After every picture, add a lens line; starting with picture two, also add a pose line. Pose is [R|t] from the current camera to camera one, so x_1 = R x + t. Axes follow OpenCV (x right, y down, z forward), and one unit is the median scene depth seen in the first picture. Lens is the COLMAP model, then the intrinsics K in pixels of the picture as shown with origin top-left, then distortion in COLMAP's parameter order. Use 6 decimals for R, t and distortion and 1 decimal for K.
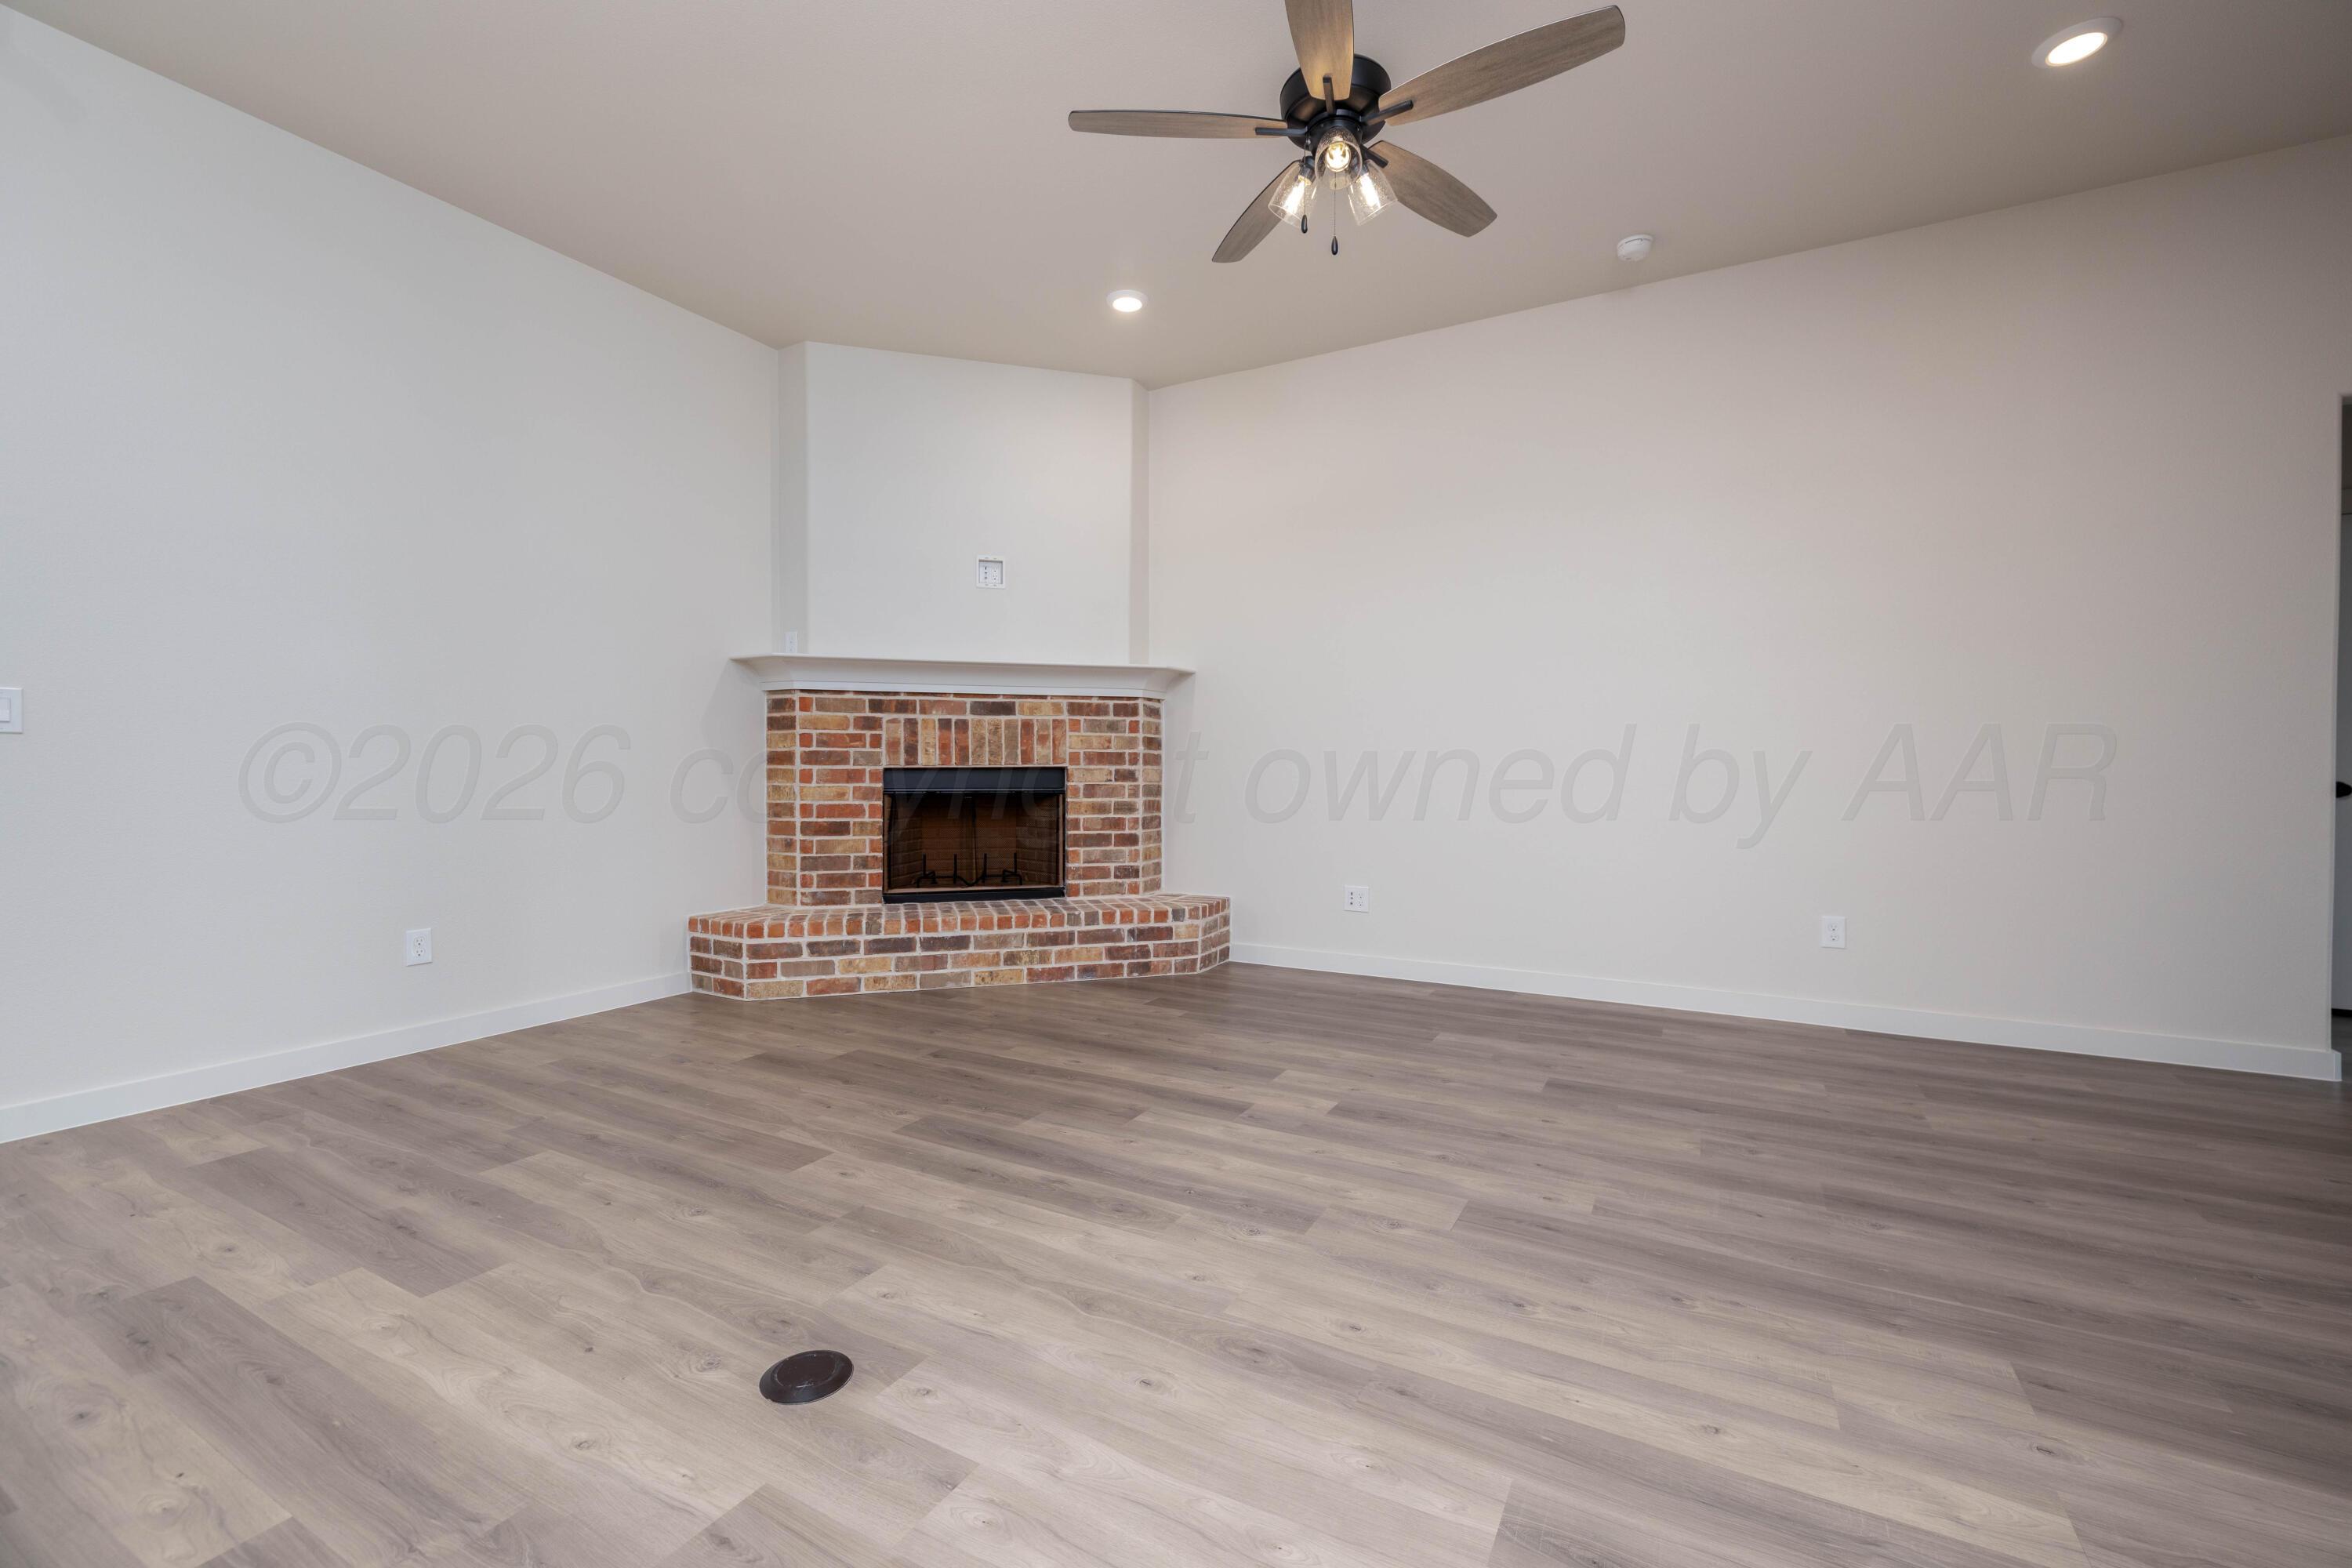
lens RADIAL K [[982.8, 0, 1166.9], [0, 982.8, 784.3], [0, 0, 1]] dist [0.000339, 0.000136]
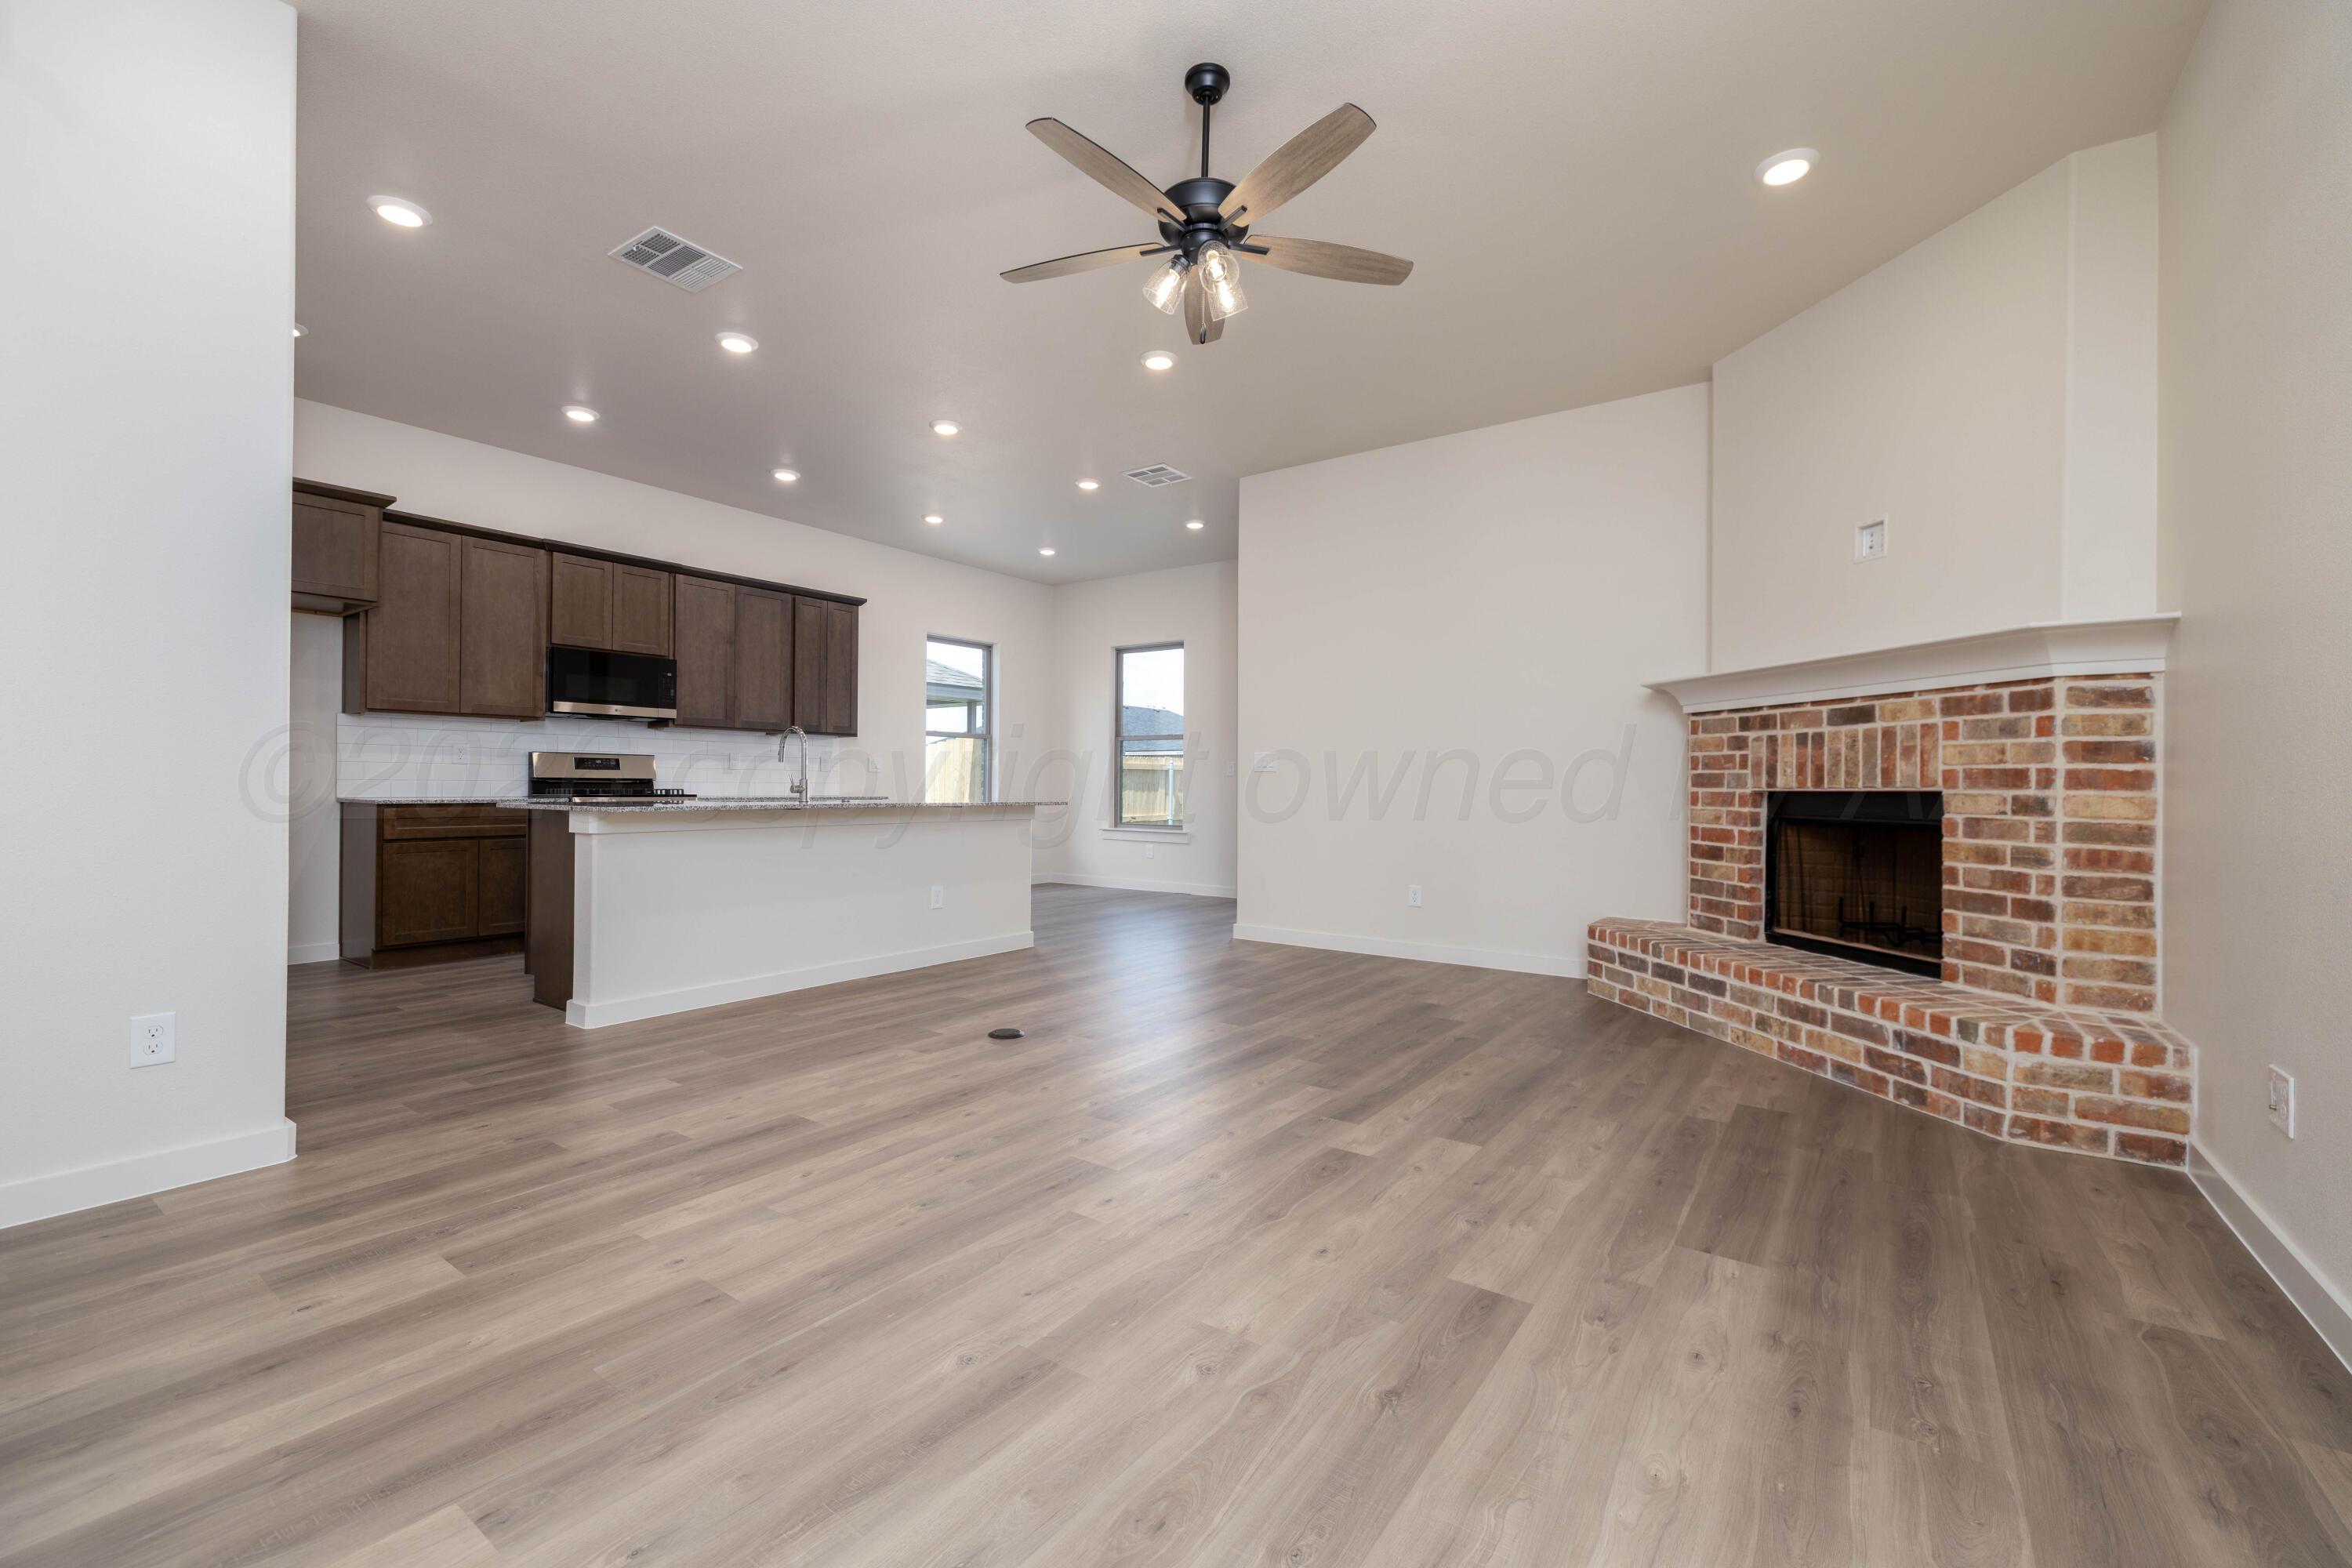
lens RADIAL K [[982.8, 0, 1166.9], [0, 982.8, 784.3], [0, 0, 1]] dist [0.000339, 0.000136]
pose [[-0.117278, -0.002706, -0.993095, 0.670328], [-0.026675, 0.999644, 0.000426, -0.008647], [0.992741, 0.026541, -0.117308, 0.557768]]
